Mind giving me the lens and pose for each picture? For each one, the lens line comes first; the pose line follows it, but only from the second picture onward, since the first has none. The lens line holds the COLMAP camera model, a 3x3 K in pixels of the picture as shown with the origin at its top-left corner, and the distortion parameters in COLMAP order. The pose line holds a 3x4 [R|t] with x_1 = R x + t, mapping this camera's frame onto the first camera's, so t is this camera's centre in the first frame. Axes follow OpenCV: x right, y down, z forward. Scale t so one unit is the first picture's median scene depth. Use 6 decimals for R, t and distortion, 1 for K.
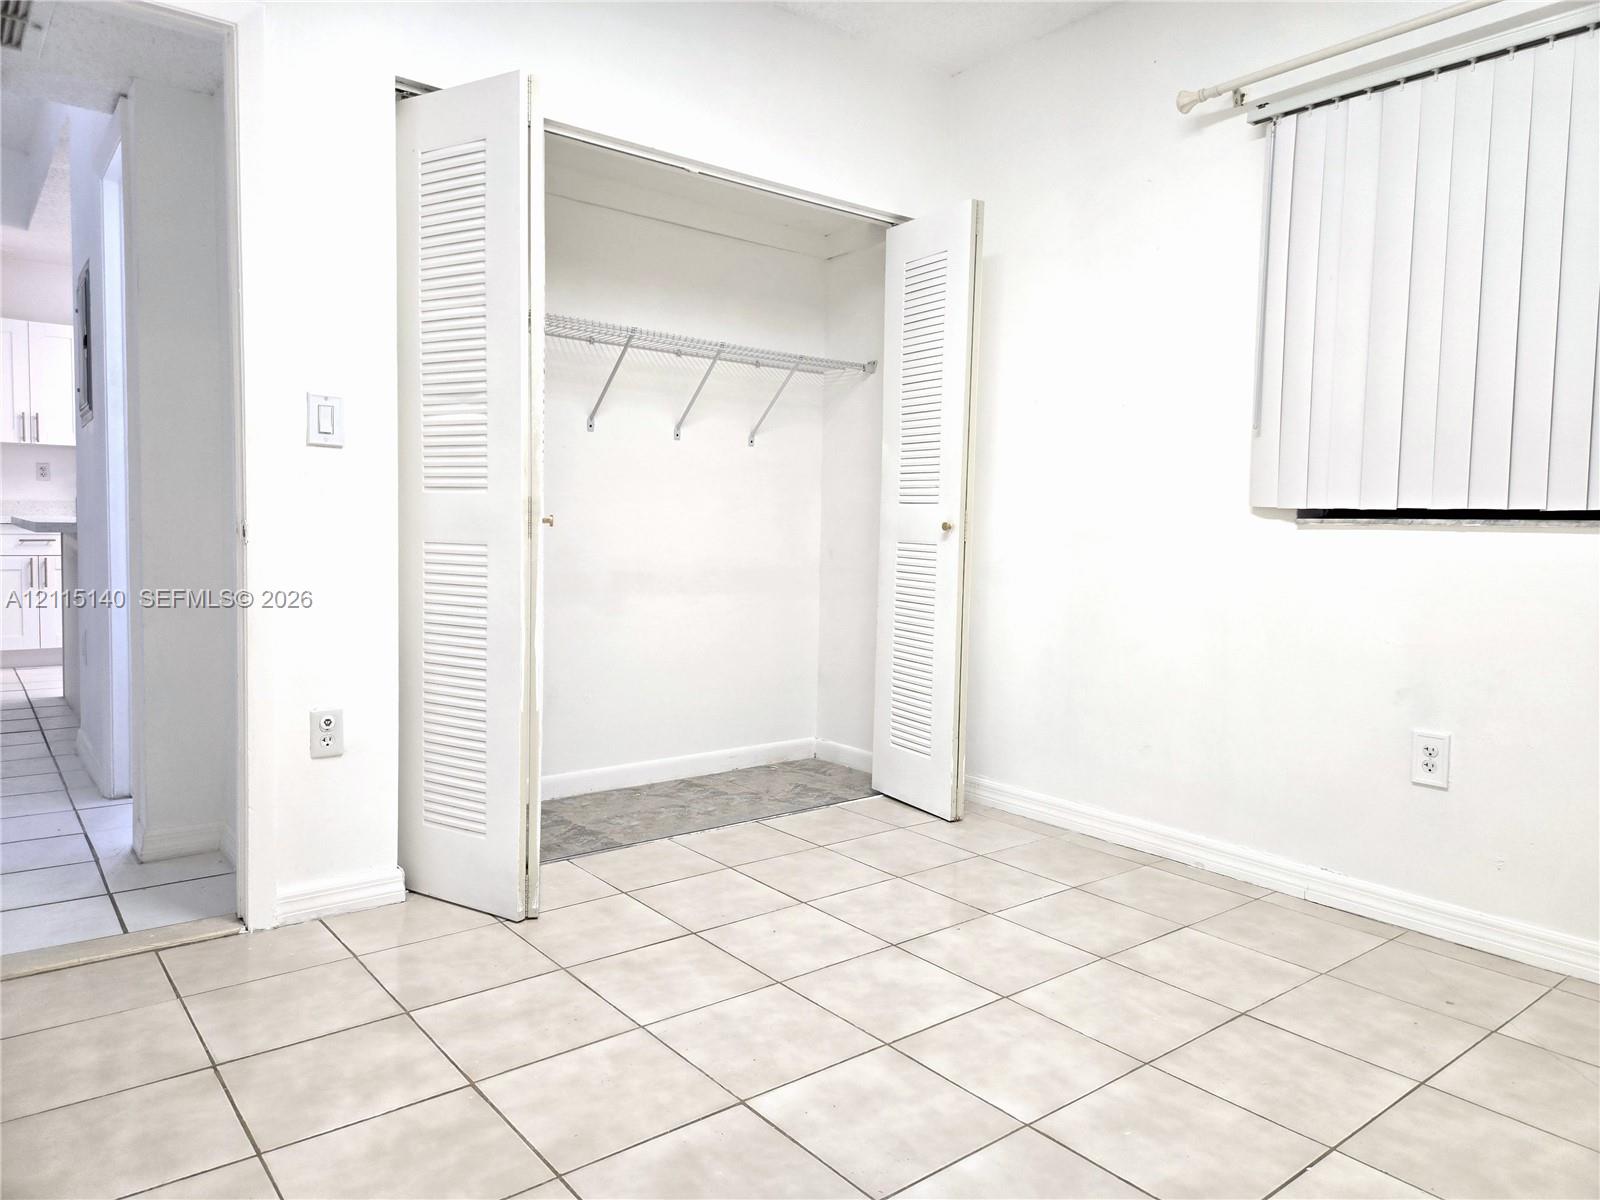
lens RADIAL K [[1065.3, 0, 800.0], [0, 1065.3, 600.0], [0, 0, 1]] dist [0.083905, -0.073852]
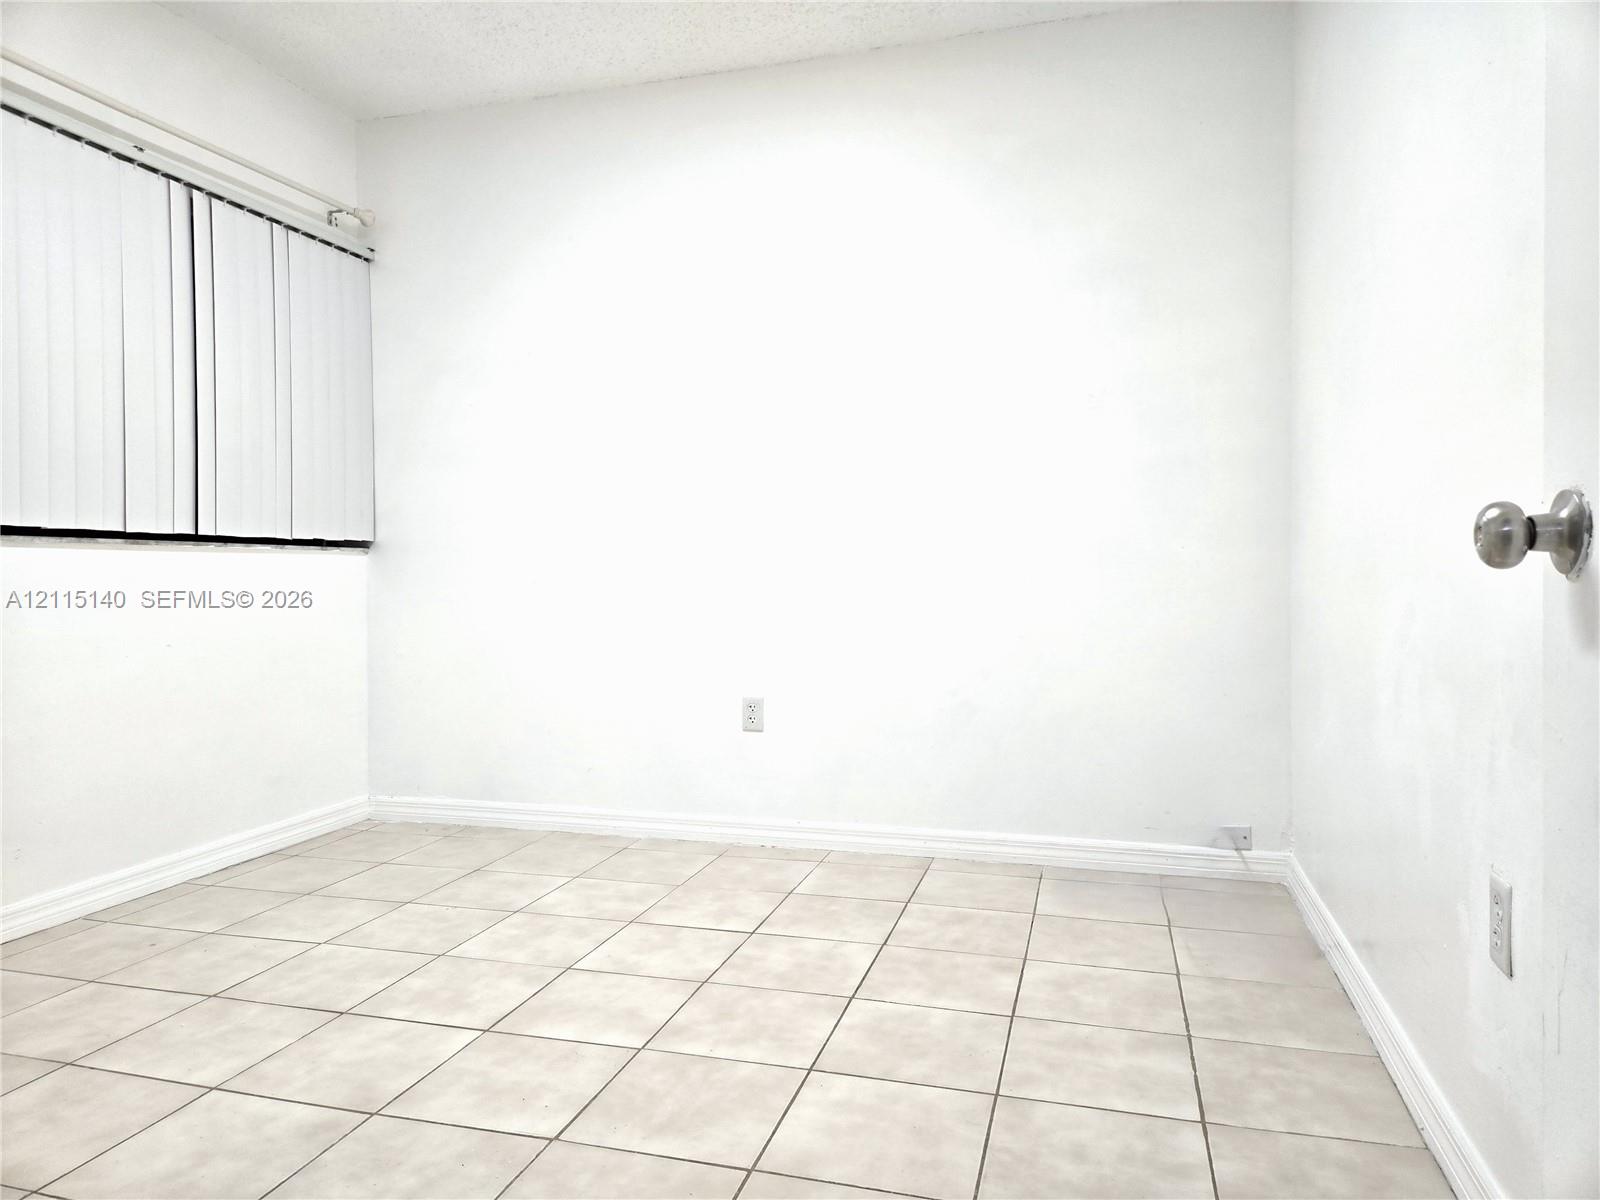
lens RADIAL K [[1065.3, 0, 800.0], [0, 1065.3, 600.0], [0, 0, 1]] dist [0.083905, -0.073852]
pose [[-0.580616, -0.034531, 0.813445, -0.798064], [0.046362, 0.996077, 0.075376, -0.062944], [-0.812856, 0.081478, -0.576738, 1.126814]]
